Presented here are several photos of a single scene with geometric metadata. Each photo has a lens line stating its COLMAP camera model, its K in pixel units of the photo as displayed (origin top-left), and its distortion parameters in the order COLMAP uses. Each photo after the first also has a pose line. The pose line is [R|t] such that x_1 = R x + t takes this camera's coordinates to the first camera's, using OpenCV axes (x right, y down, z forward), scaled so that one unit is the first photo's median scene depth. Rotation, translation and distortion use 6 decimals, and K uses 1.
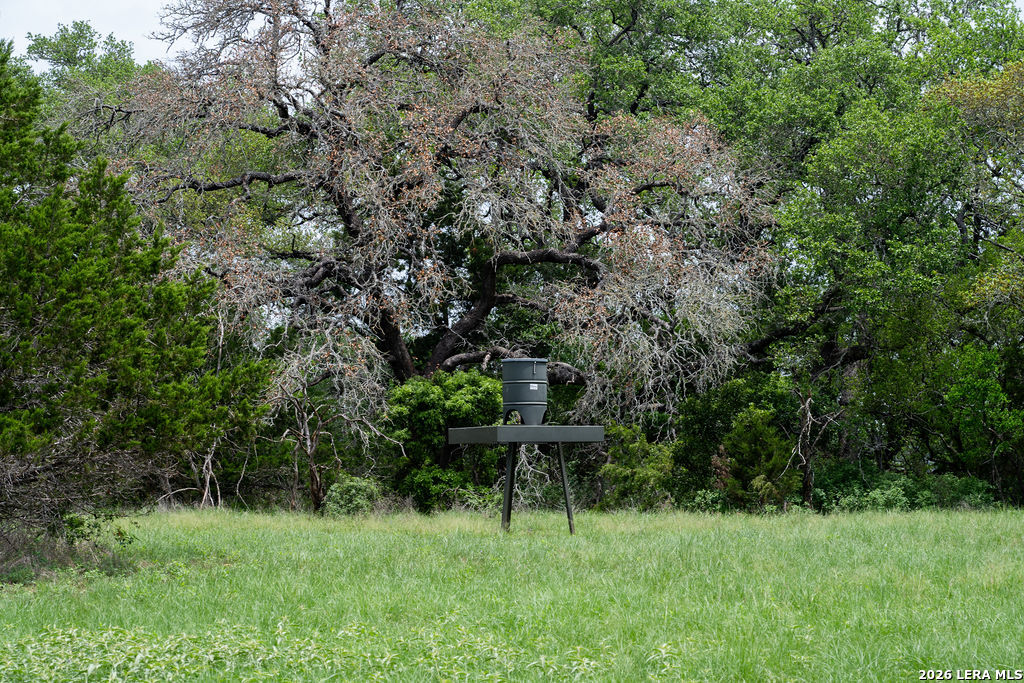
lens RADIAL K [[2837.2, 0, 511.9], [0, 2837.2, 342.4], [0, 0, 1]] dist [0.130268, 0.000000]
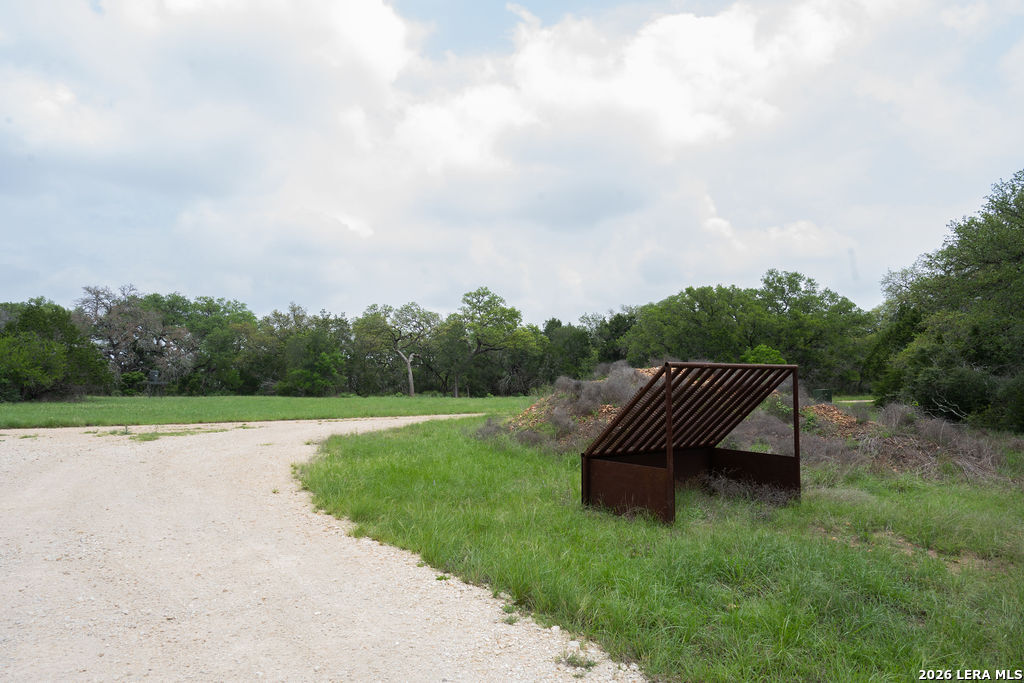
lens RADIAL K [[665.5, 0, 510.6], [0, 665.5, 345.2], [0, 0, 1]] dist [-0.003621, 0.000117]
pose [[0.860620, 0.044151, 0.507330, -0.049085], [-0.028063, 0.998833, -0.039319, -0.010418], [-0.508474, 0.019602, 0.860854, -0.487794]]
